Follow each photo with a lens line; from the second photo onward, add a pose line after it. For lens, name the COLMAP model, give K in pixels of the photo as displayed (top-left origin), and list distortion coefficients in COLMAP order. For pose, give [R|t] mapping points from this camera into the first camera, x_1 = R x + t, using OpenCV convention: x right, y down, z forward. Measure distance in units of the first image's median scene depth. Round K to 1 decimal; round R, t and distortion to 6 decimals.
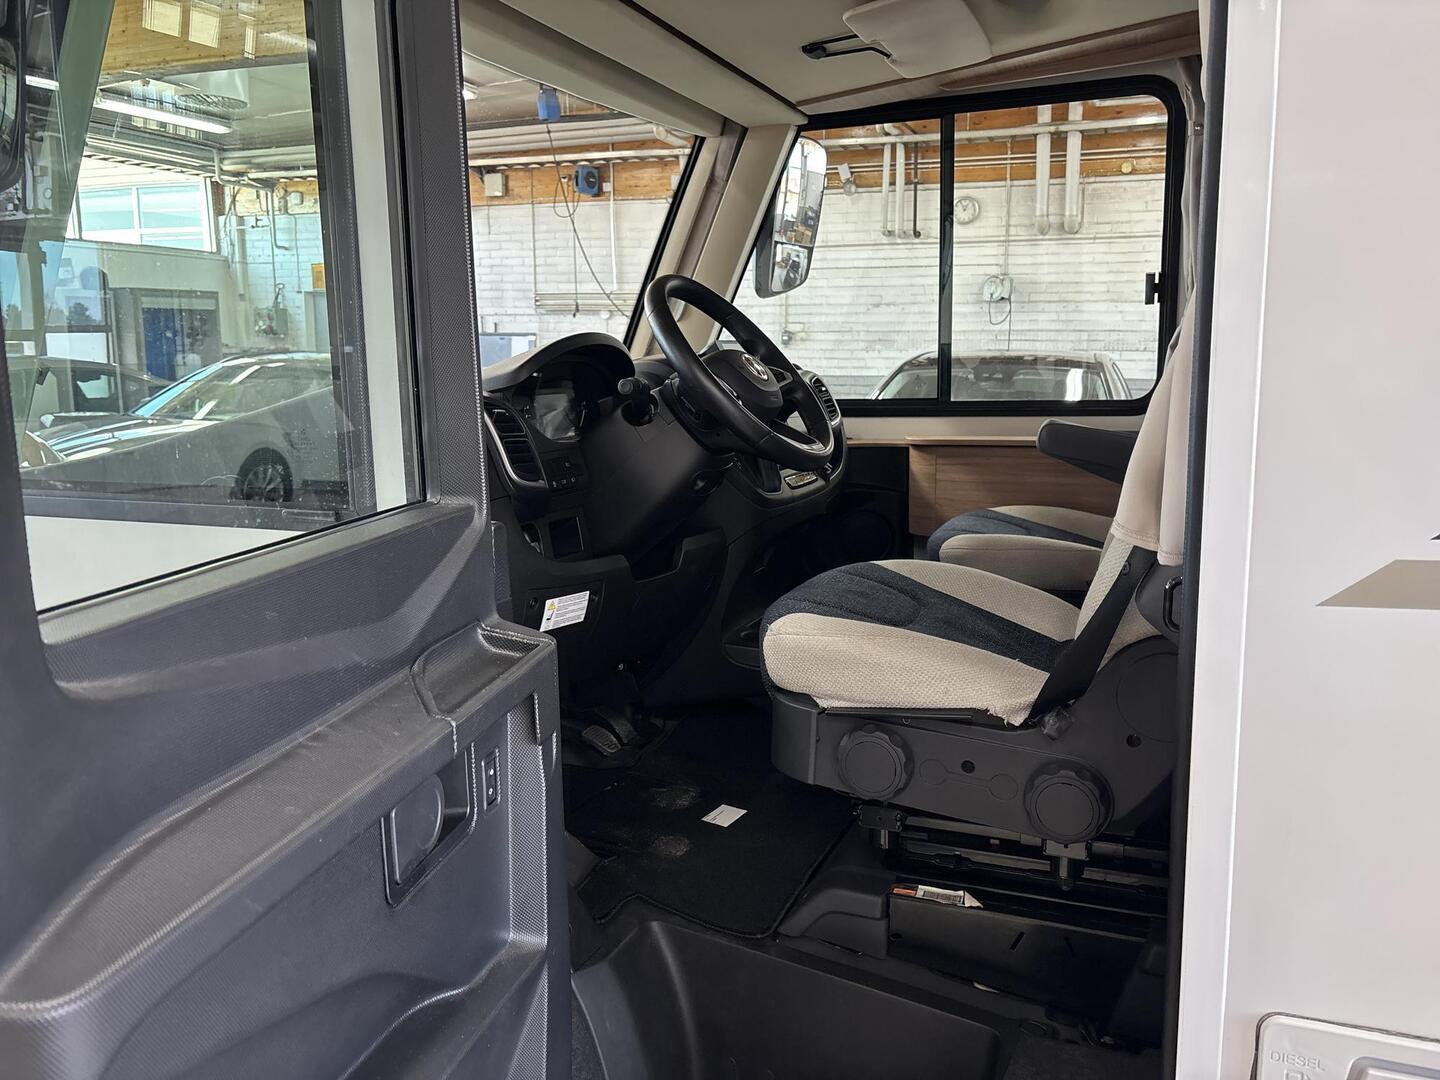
lens RADIAL K [[1080.2, 0, 718.0], [0, 1080.2, 535.3], [0, 0, 1]] dist [-0.003464, -0.023012]
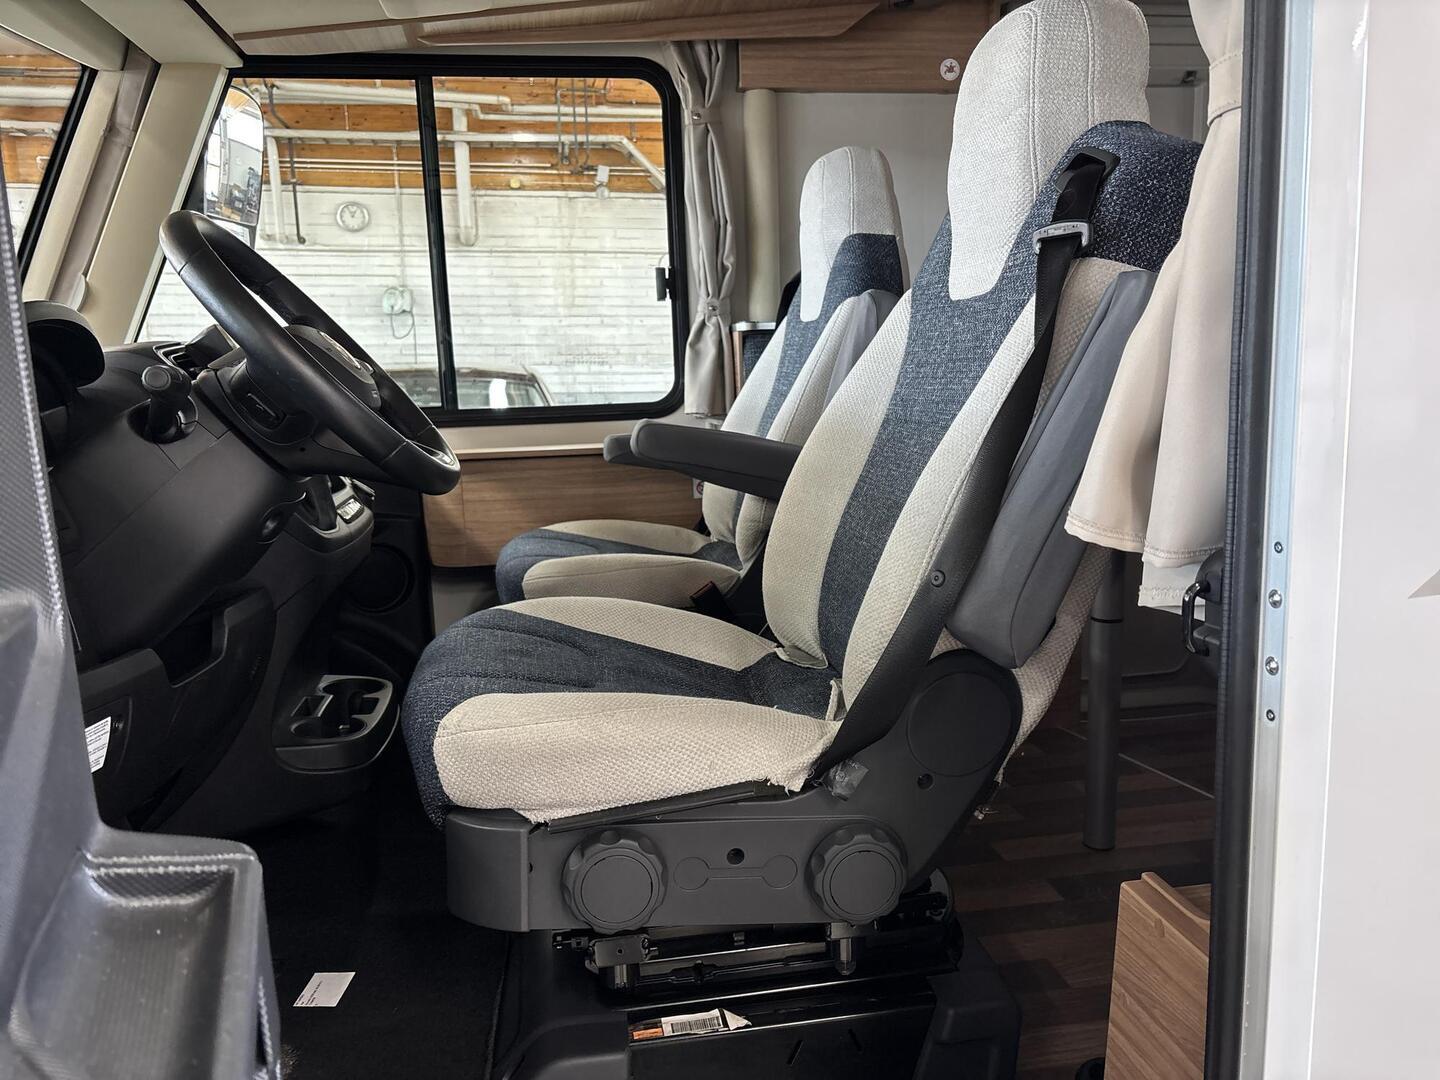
lens RADIAL K [[1080.2, 0, 725.9], [0, 1080.2, 543.3], [0, 0, 1]] dist [-0.003464, -0.023012]
pose [[0.839726, -0.098181, 0.534060, -0.083295], [0.104743, 0.994335, 0.018105, -0.011752], [-0.532812, 0.040736, 0.845252, 0.171496]]
